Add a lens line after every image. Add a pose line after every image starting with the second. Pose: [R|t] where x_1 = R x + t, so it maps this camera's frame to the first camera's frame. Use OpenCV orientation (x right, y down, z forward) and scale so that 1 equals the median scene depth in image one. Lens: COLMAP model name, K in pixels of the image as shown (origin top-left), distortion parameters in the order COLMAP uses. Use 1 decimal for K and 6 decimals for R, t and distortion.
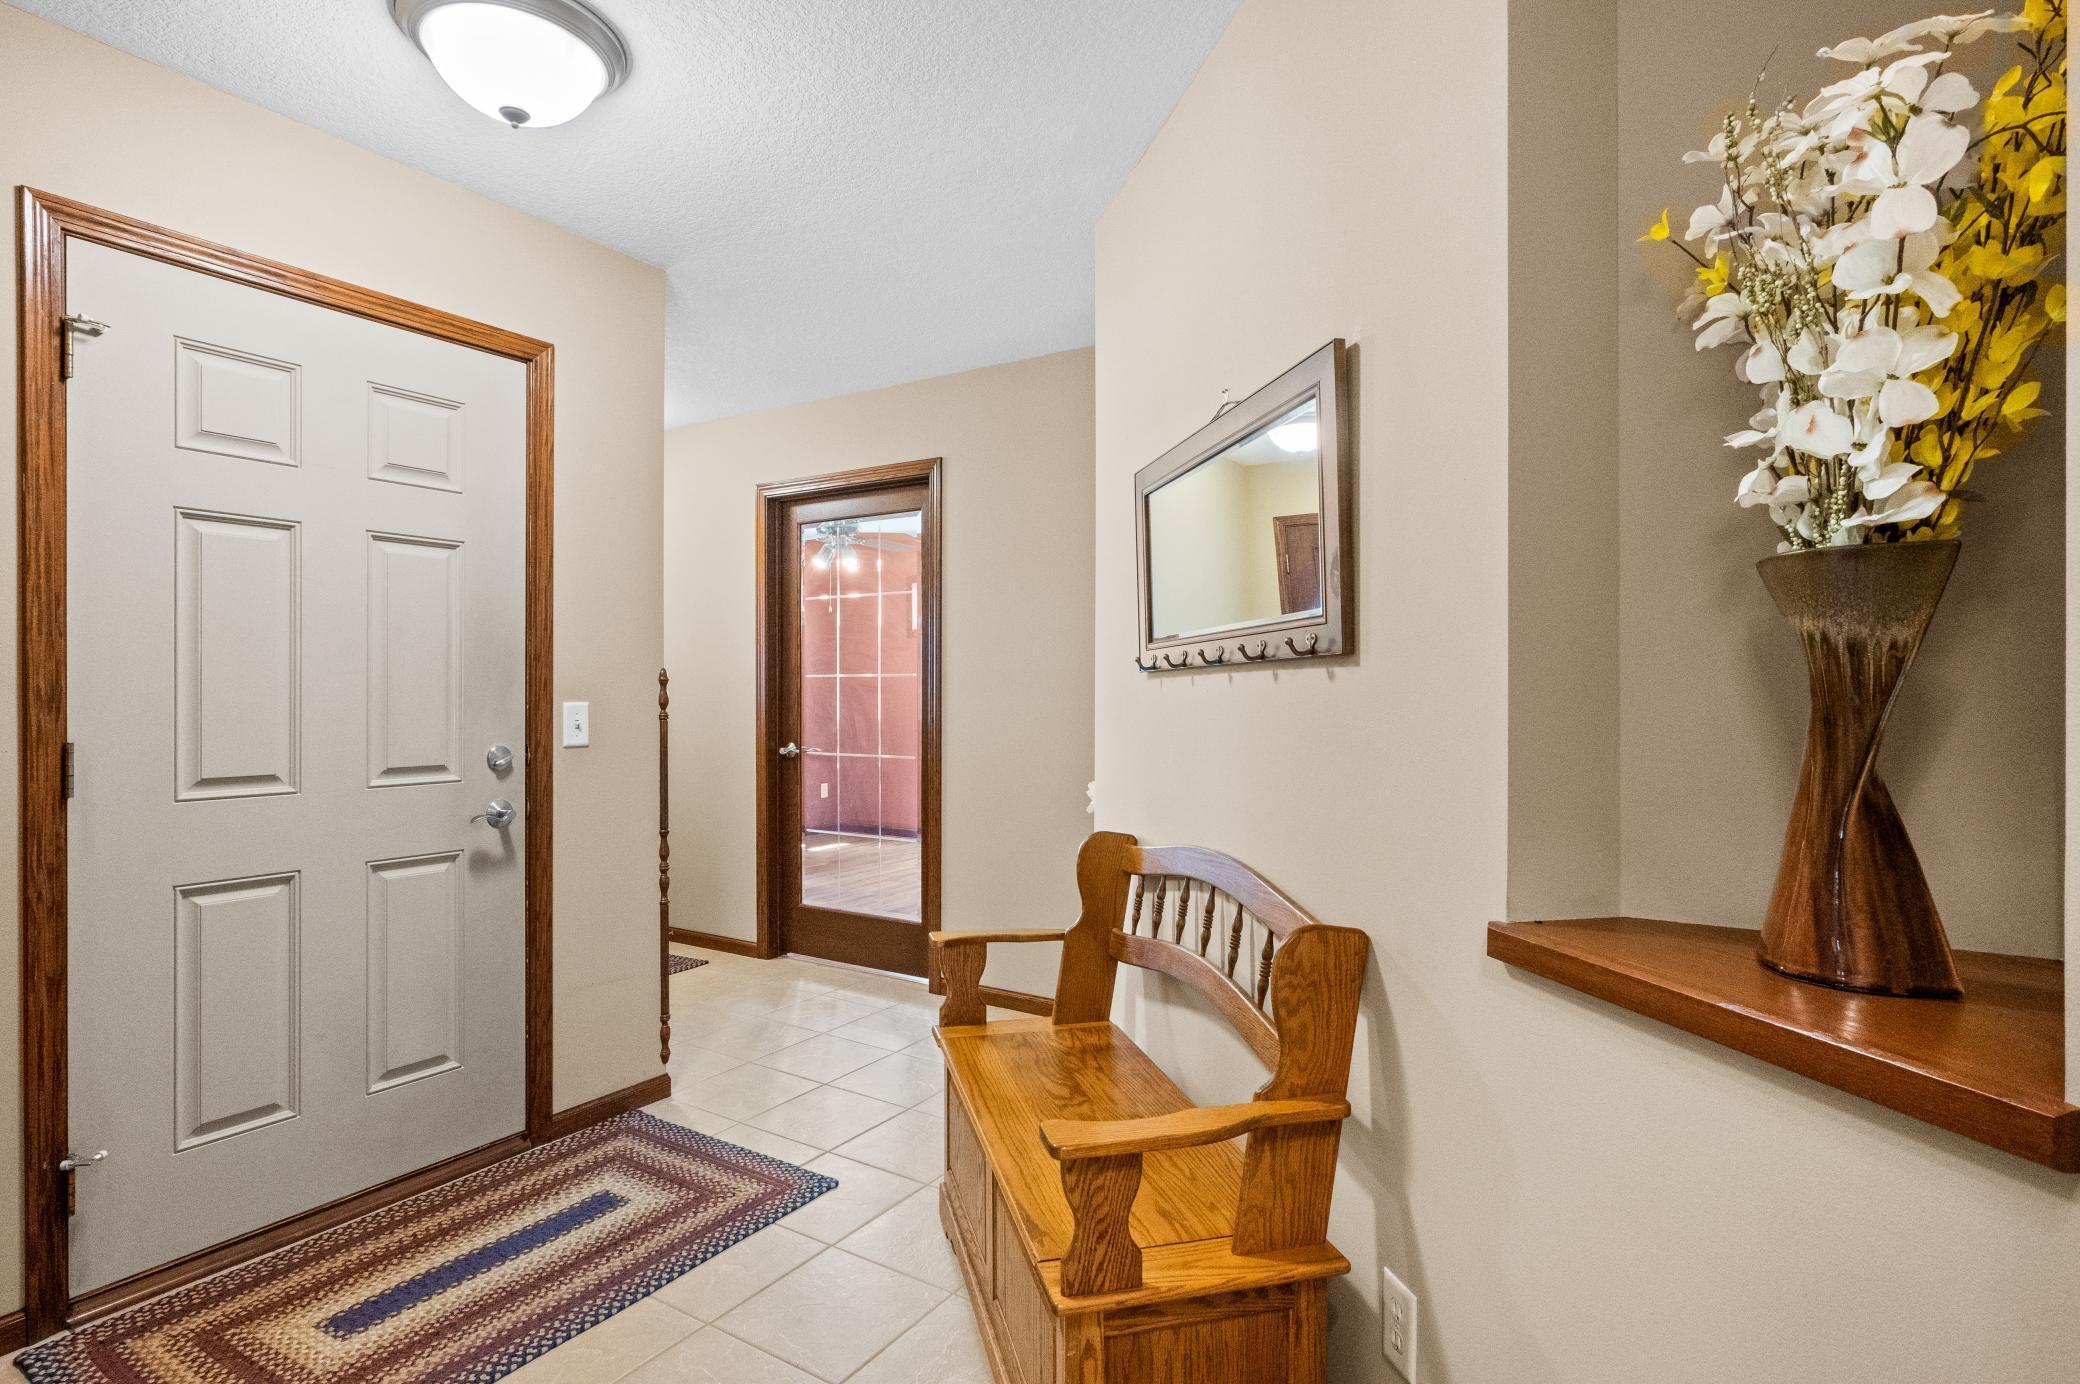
lens RADIAL K [[1049.1, 0, 1036.3], [0, 1049.1, 692.5], [0, 0, 1]] dist [0.003907, 0.000990]
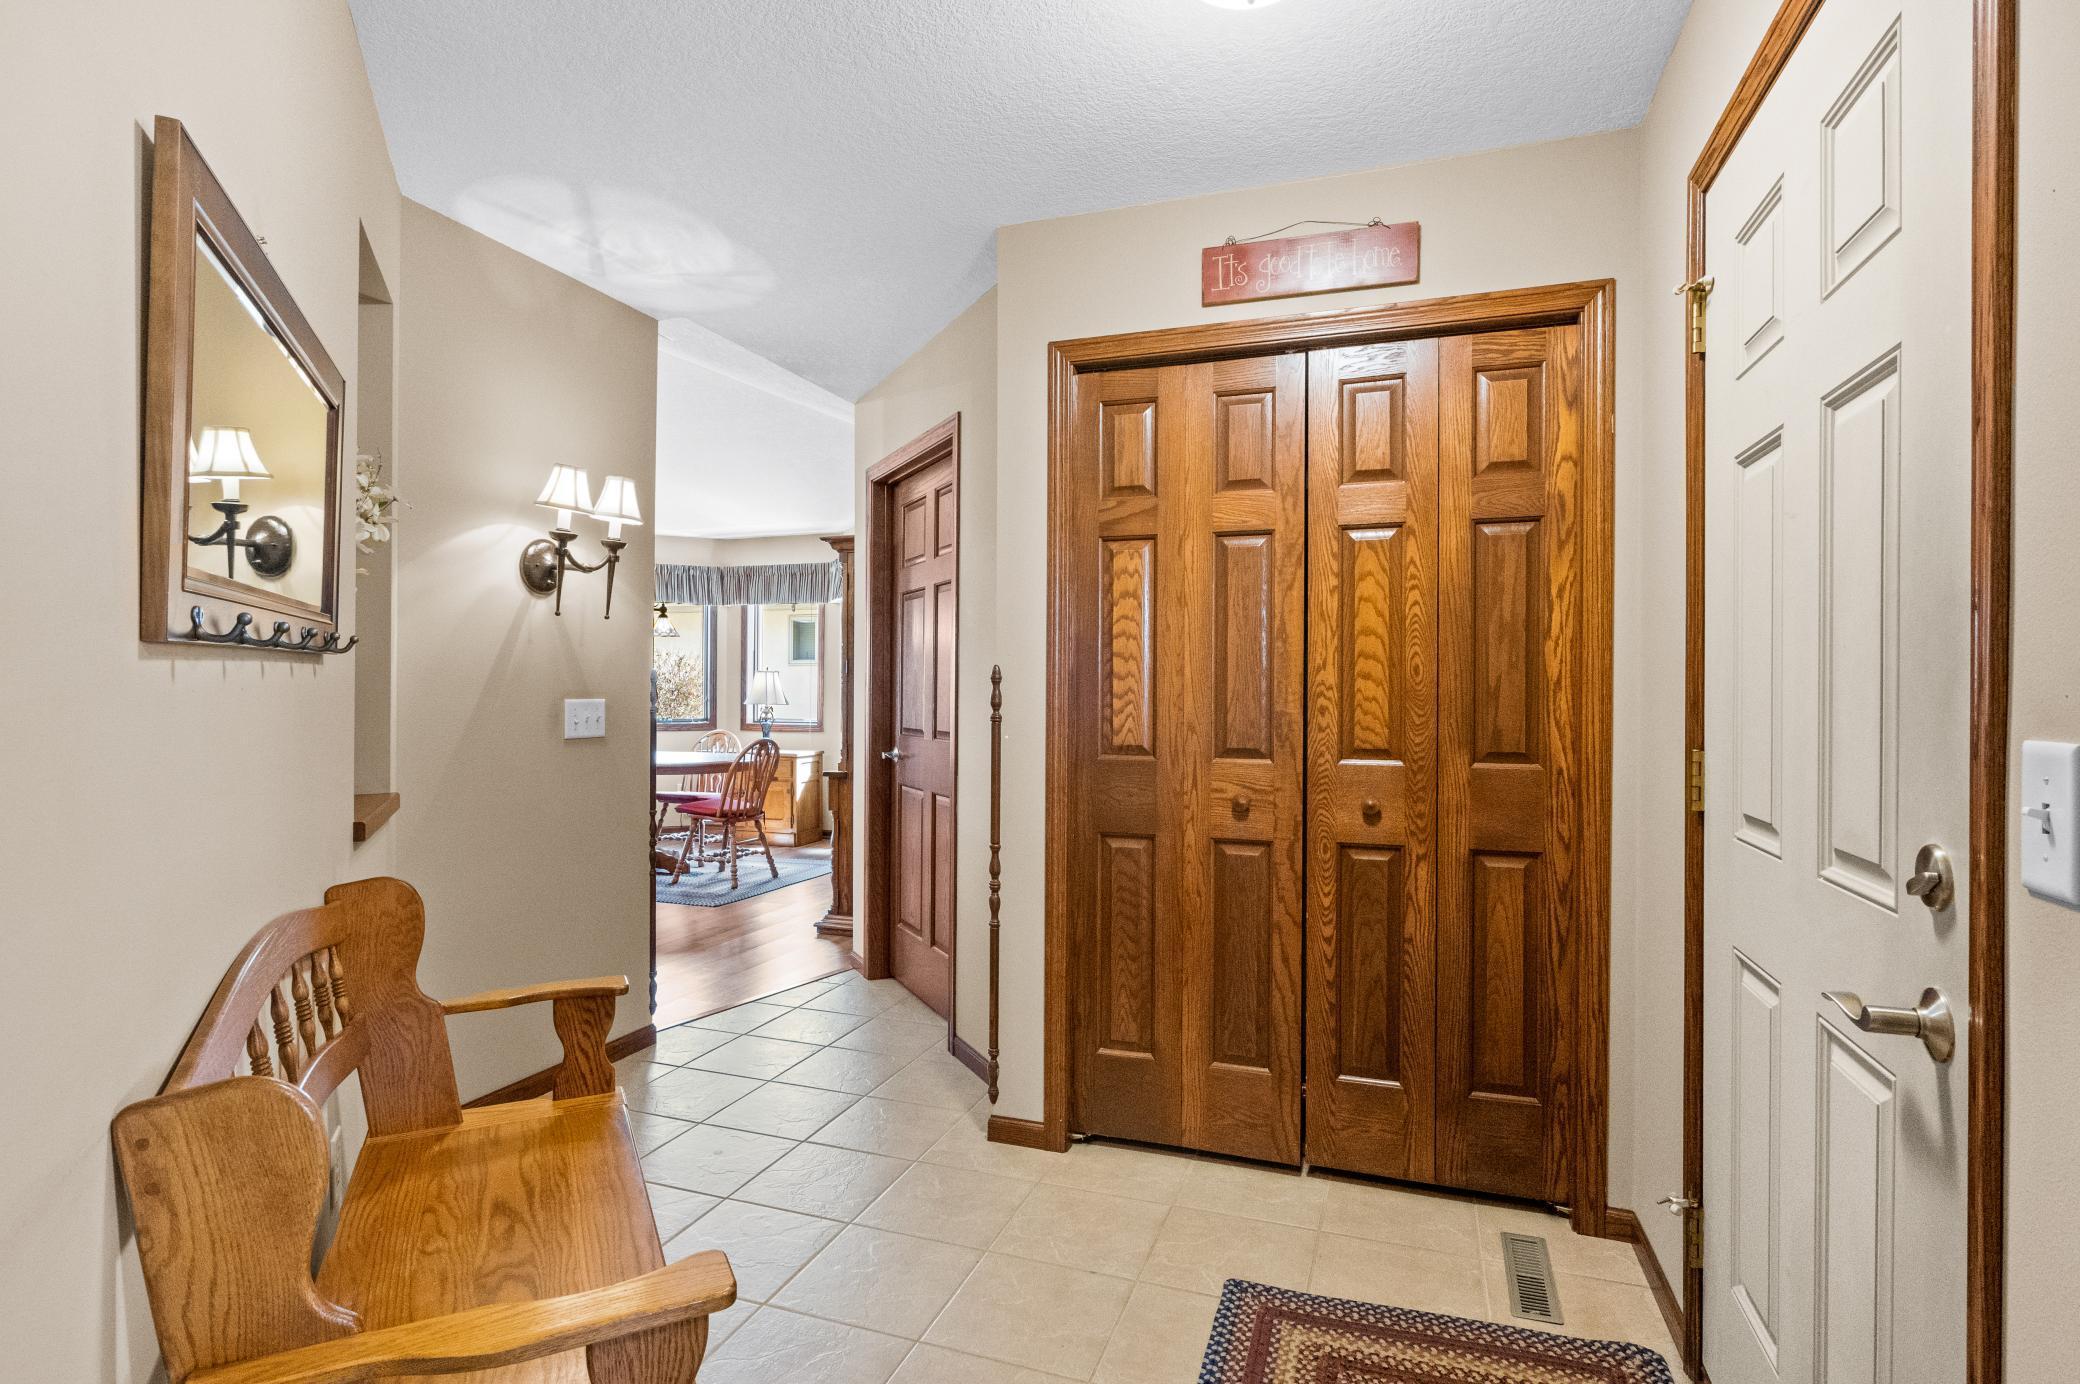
lens RADIAL K [[1049.1, 0, 1037.1], [0, 1049.1, 692.3], [0, 0, 1]] dist [0.003907, 0.000990]
pose [[0.225725, -0.003509, -0.974185, 0.532808], [0.000270, 0.999994, -0.003540, 0.003808], [0.974191, 0.000536, 0.225724, 0.830998]]
